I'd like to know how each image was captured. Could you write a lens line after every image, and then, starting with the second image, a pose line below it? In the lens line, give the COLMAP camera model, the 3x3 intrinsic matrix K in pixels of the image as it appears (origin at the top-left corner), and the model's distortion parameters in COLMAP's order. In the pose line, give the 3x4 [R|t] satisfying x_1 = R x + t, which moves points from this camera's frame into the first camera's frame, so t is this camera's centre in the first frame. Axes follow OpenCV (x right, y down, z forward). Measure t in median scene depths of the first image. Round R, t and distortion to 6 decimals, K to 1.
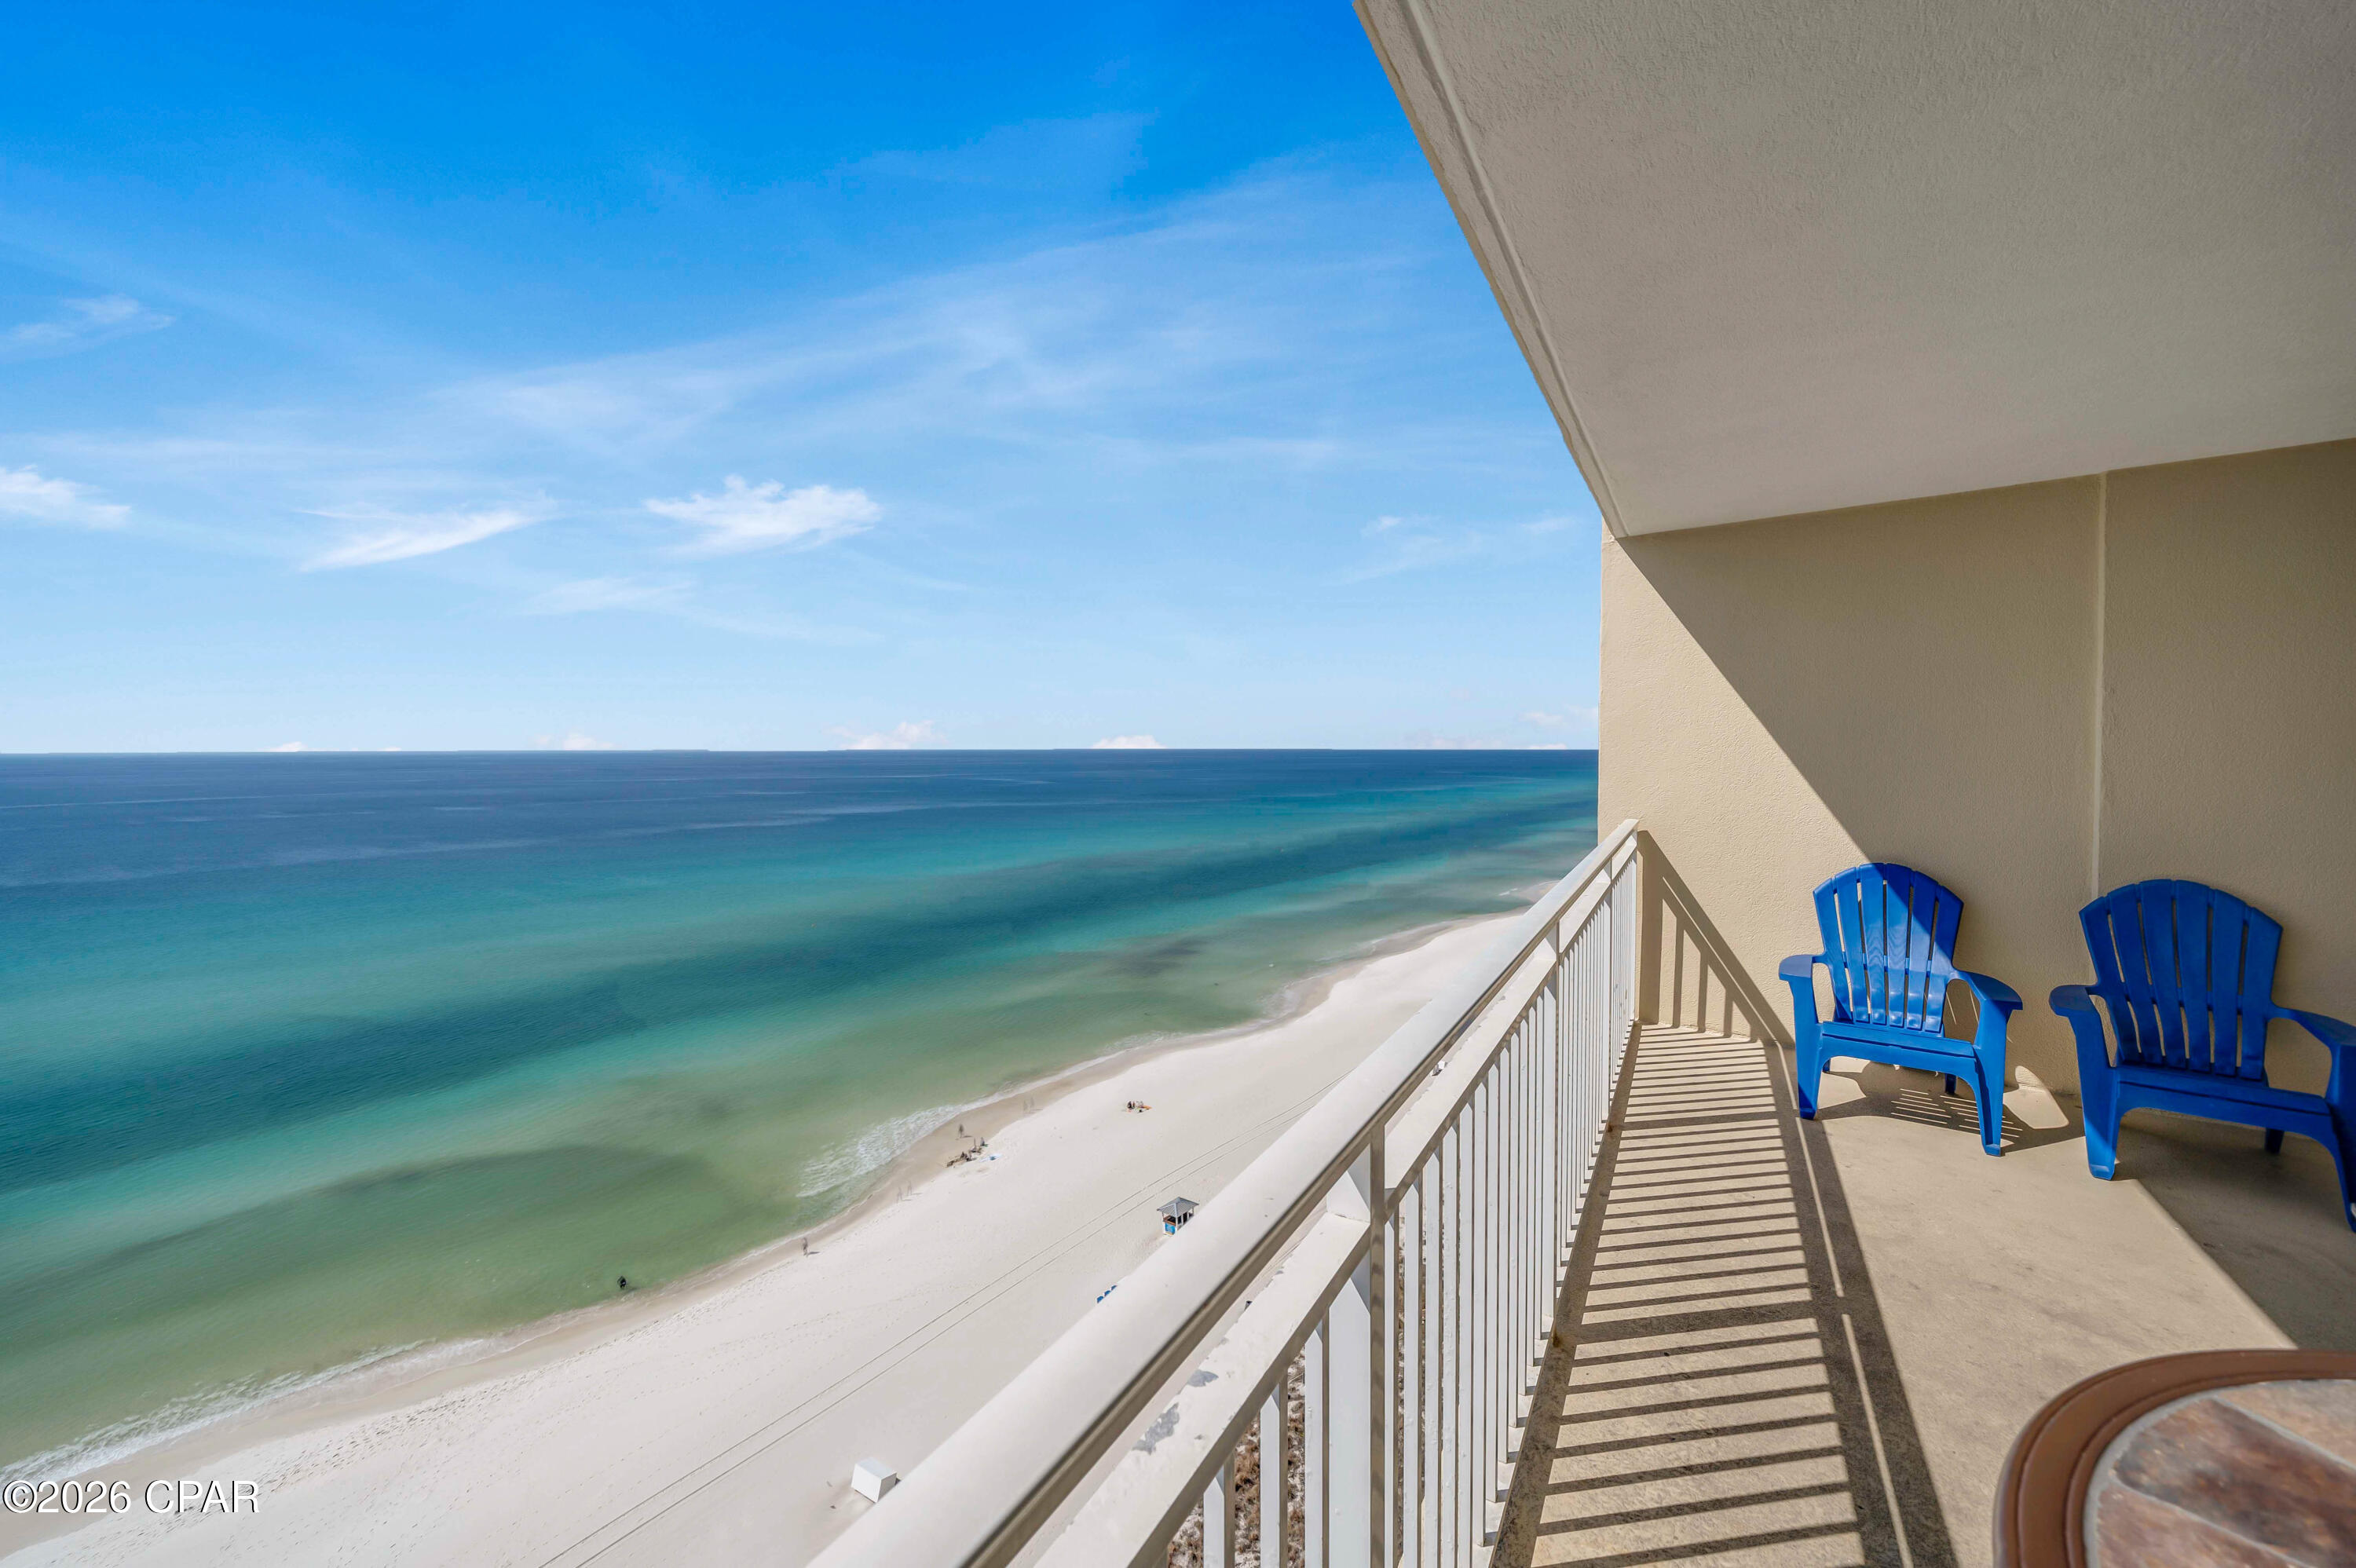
lens RADIAL K [[862.5, 0, 1178.0], [0, 862.5, 784.0], [0, 0, 1]] dist [-0.001178, -0.000047]
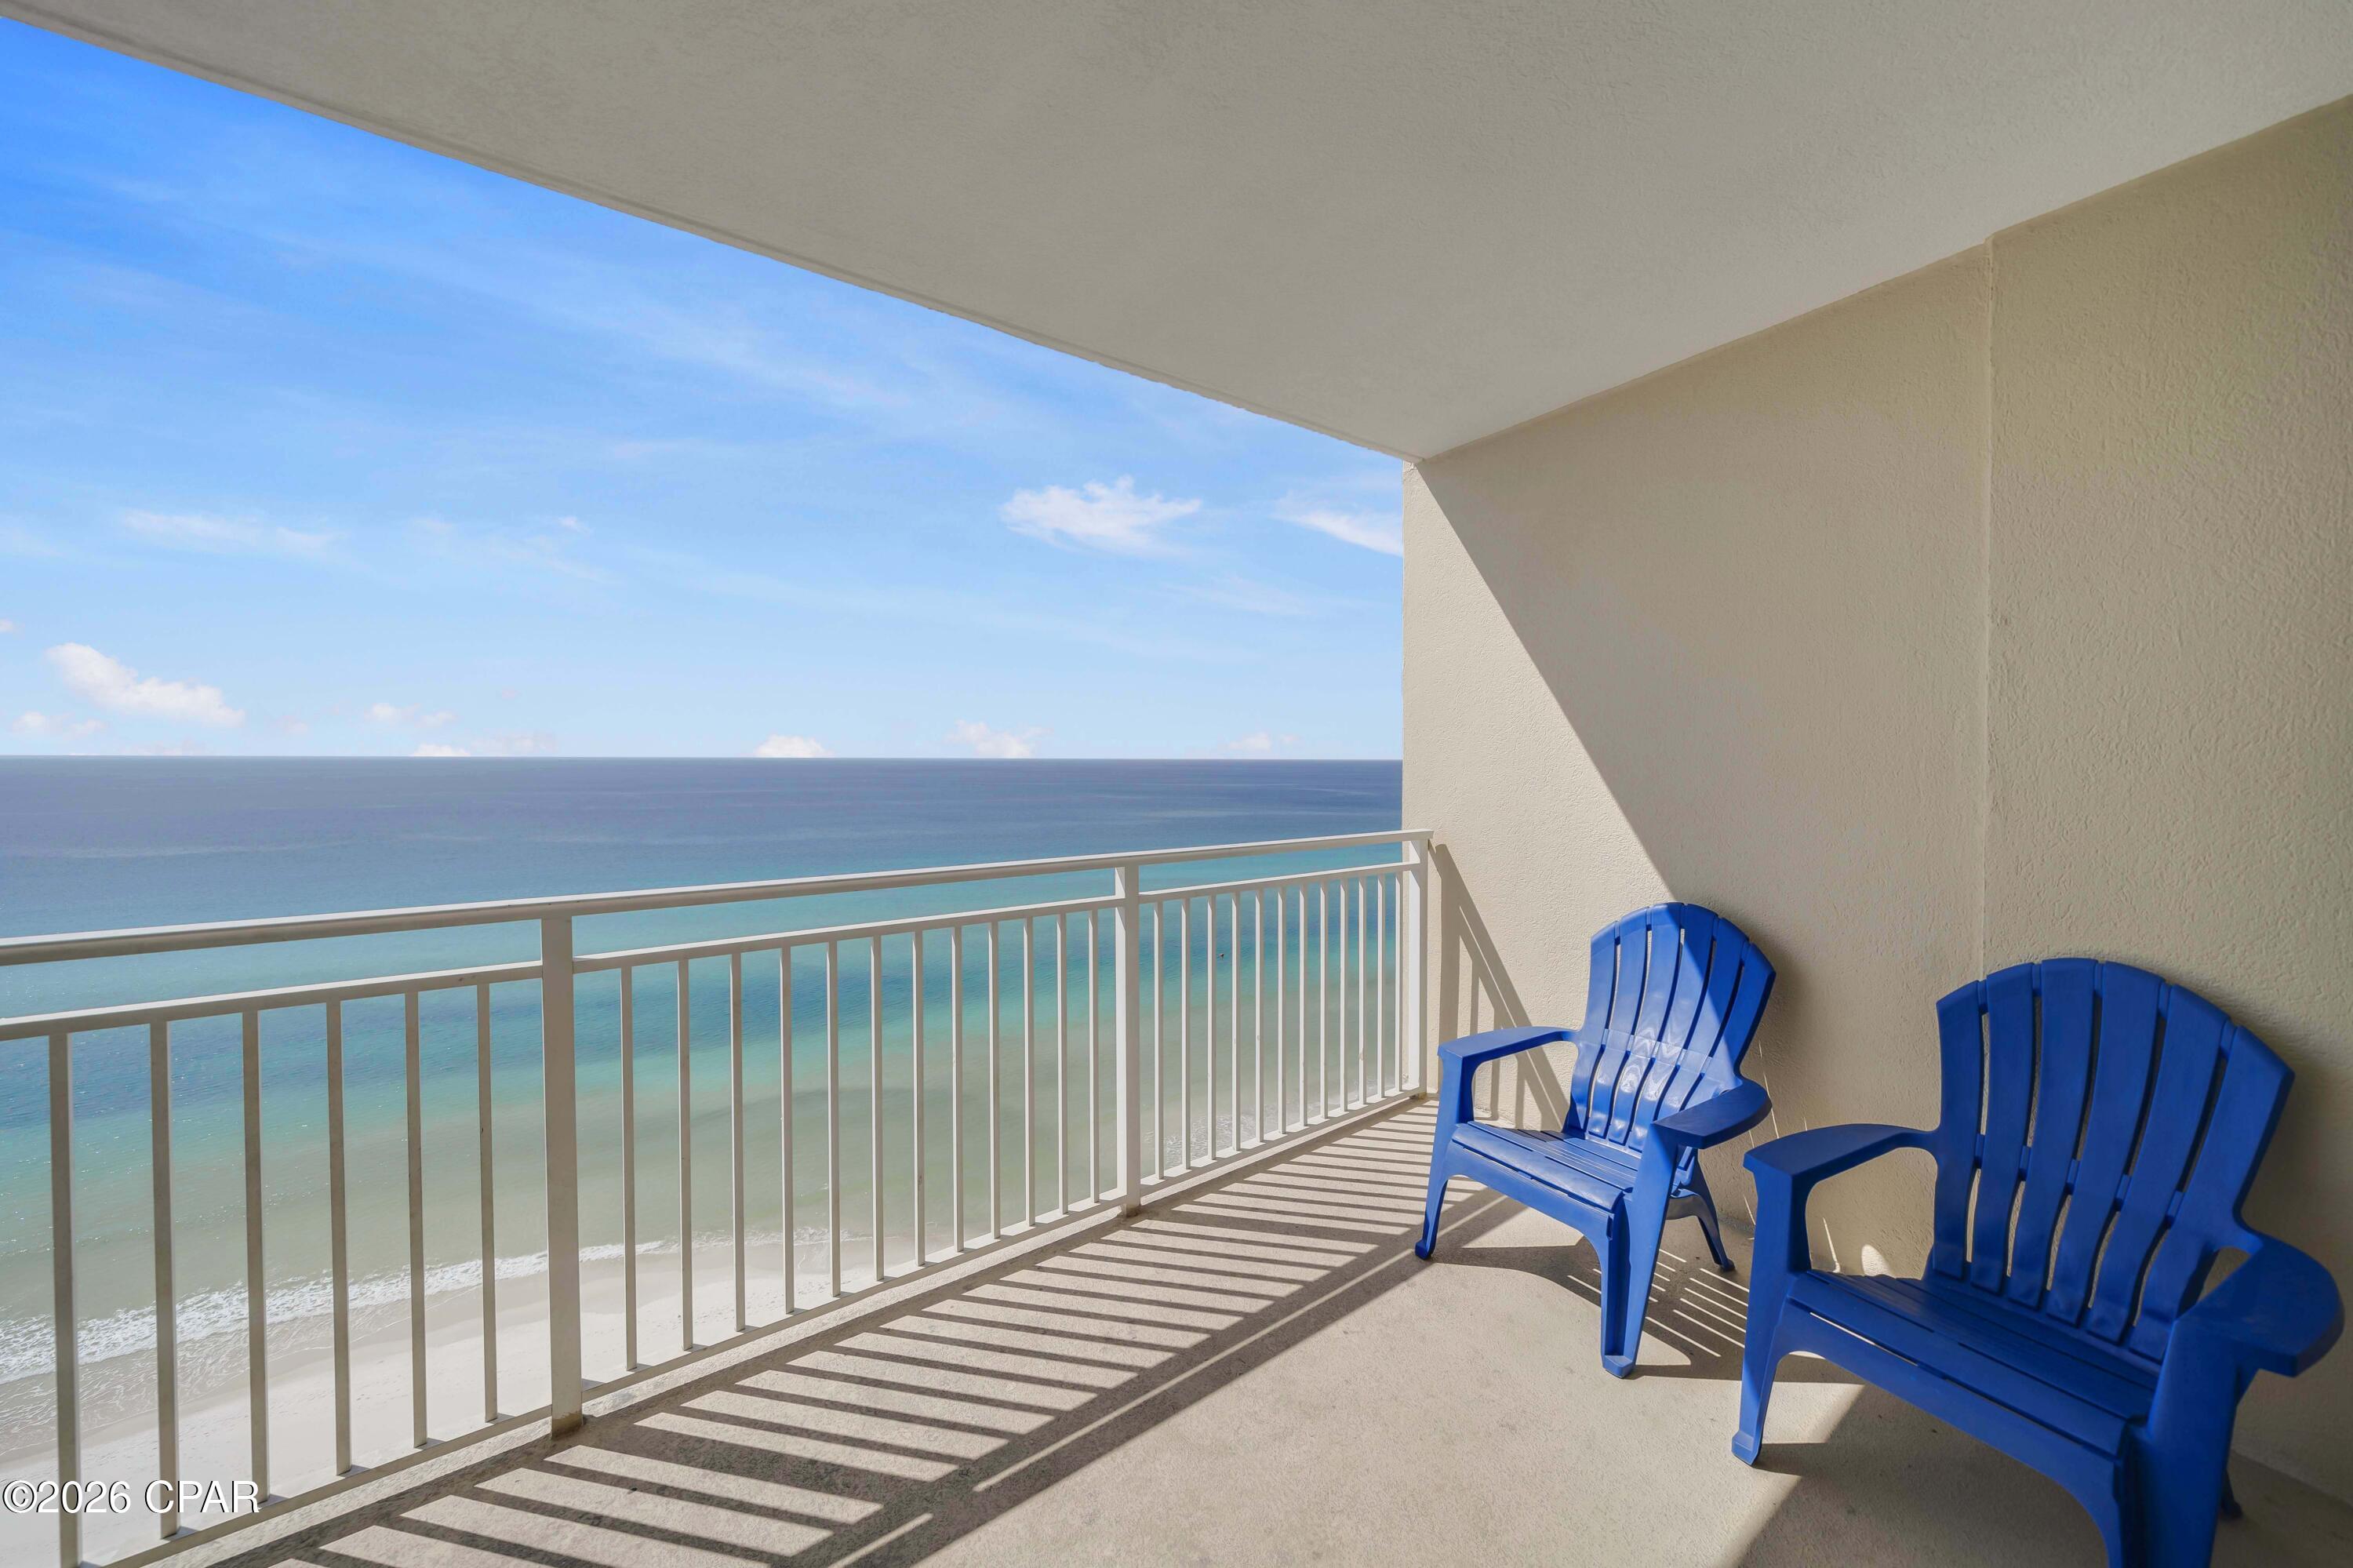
lens RADIAL K [[847.6, 0, 1175.9], [0, 847.6, 794.8], [0, 0, 1]] dist [0.001576, 0.000178]
pose [[0.928914, 0.012843, -0.370073, 0.787901], [-0.013316, 0.999911, 0.001278, 0.013075], [0.370056, 0.003741, 0.929002, 0.278328]]
